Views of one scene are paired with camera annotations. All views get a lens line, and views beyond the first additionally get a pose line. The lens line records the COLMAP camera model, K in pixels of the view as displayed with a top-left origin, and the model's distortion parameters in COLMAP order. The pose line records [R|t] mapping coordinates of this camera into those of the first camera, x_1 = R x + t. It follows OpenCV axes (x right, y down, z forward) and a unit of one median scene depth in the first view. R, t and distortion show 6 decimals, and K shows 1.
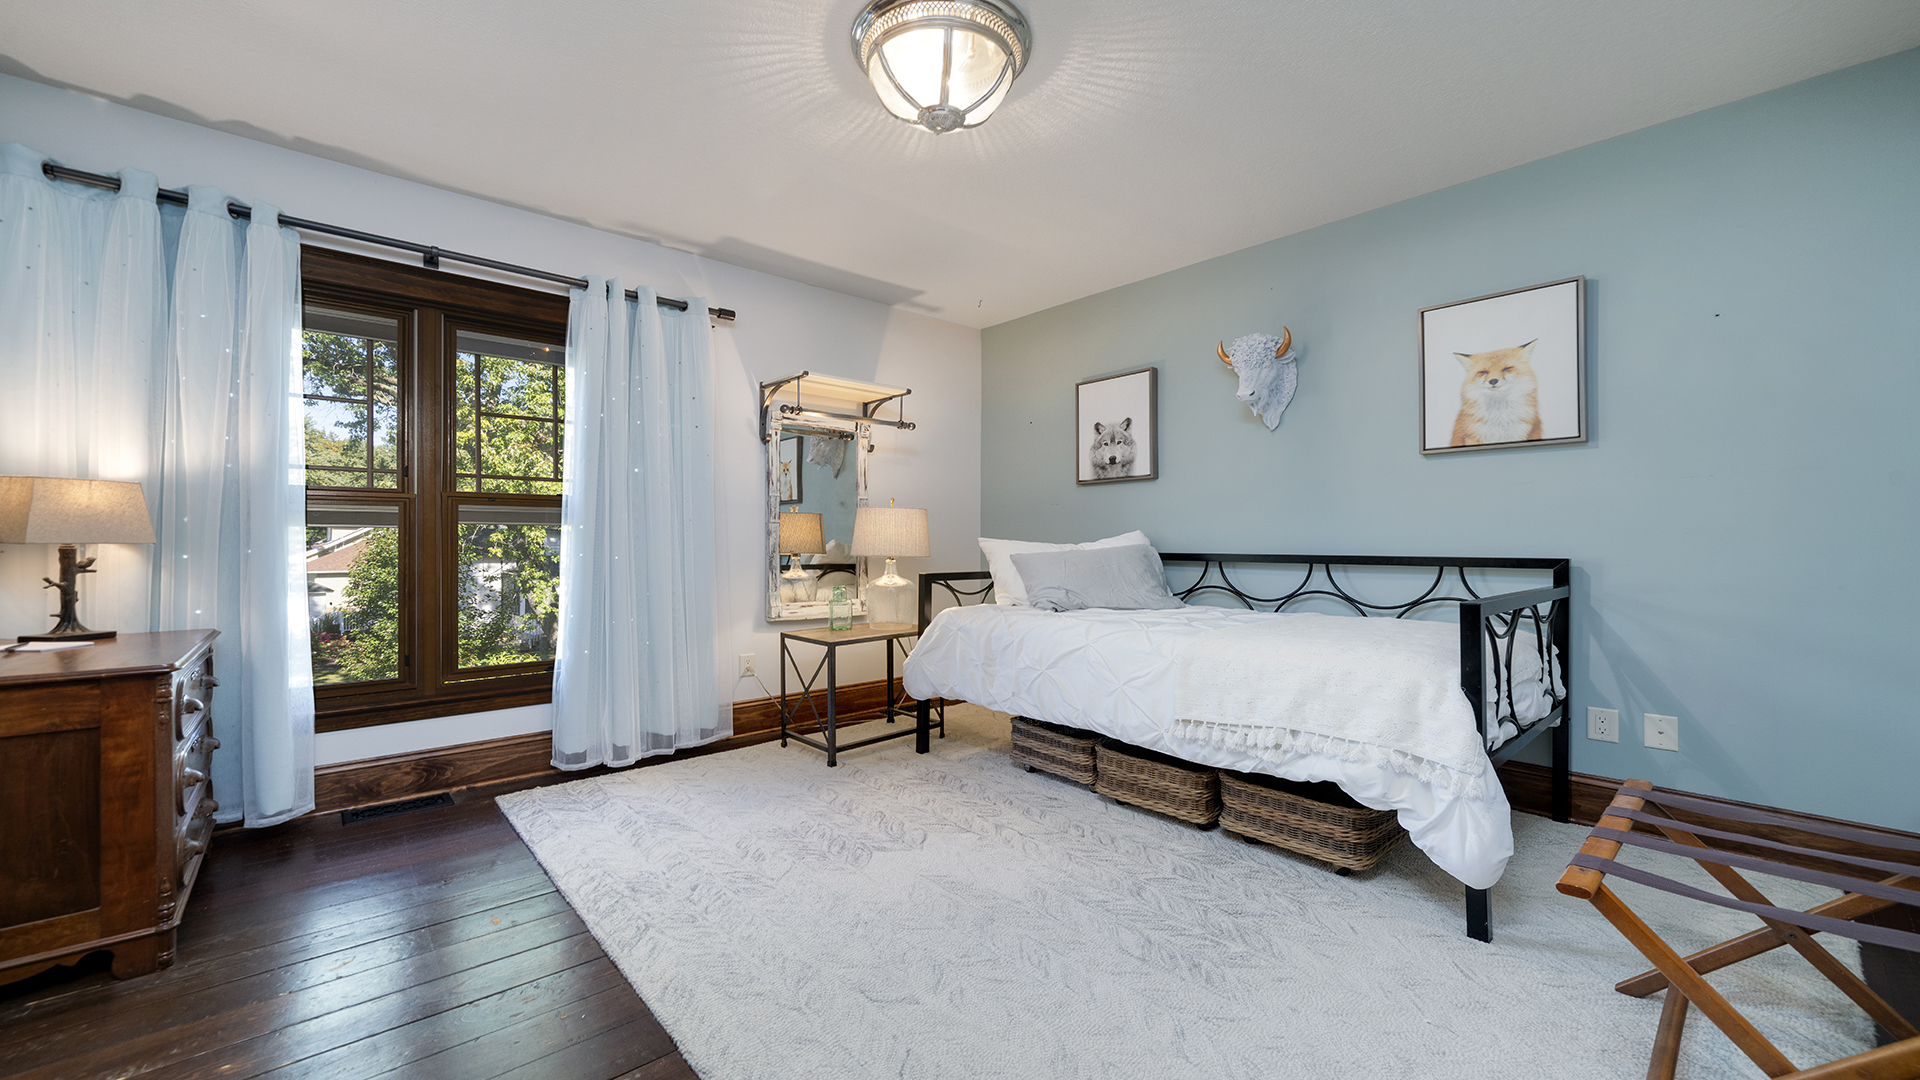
lens RADIAL K [[736.7, 0, 956.1], [0, 736.7, 541.6], [0, 0, 1]] dist [-0.000138, 0.000079]
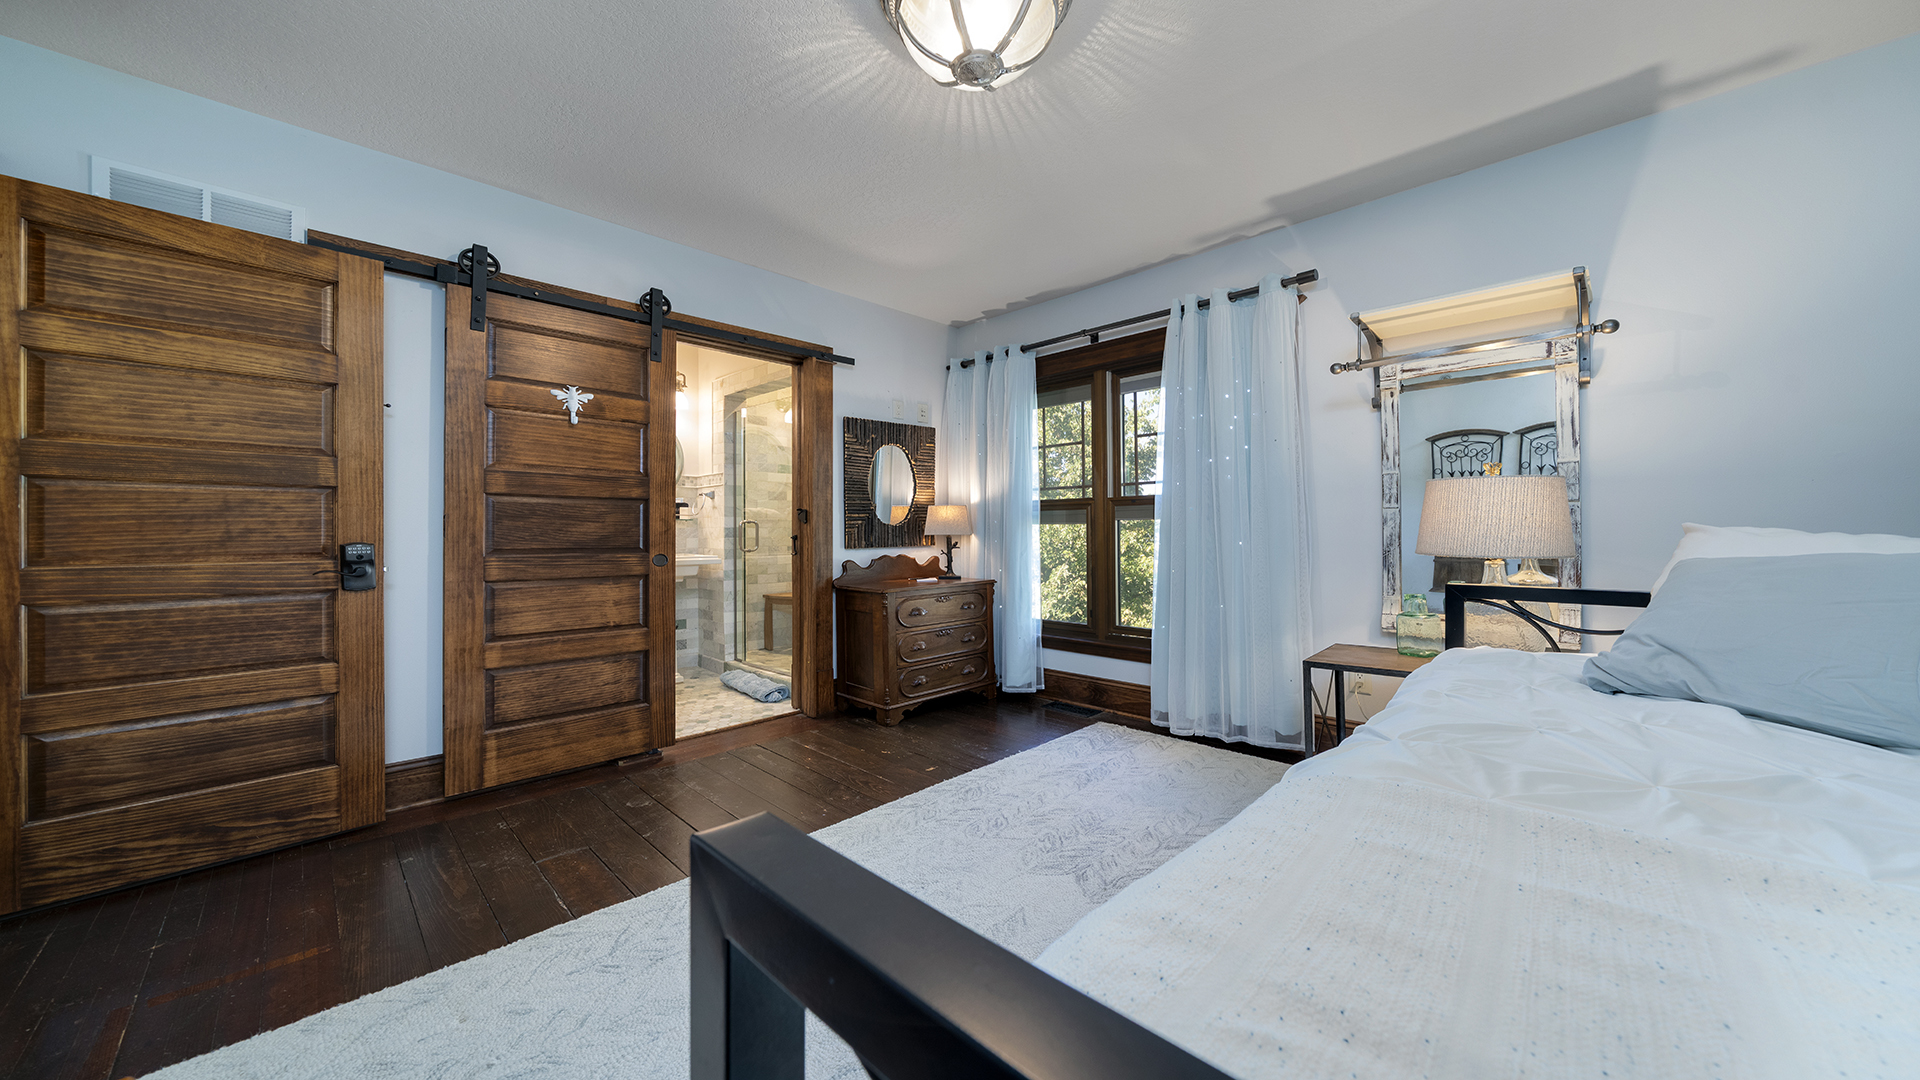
lens RADIAL K [[655.4, 0, 952.7], [0, 655.4, 530.5], [0, 0, 1]] dist [-0.002403, -0.000097]
pose [[0.074783, -0.002581, -0.997197, 0.537311], [0.007729, 0.999968, -0.002008, -0.004506], [0.997170, -0.007557, 0.074800, 0.619106]]
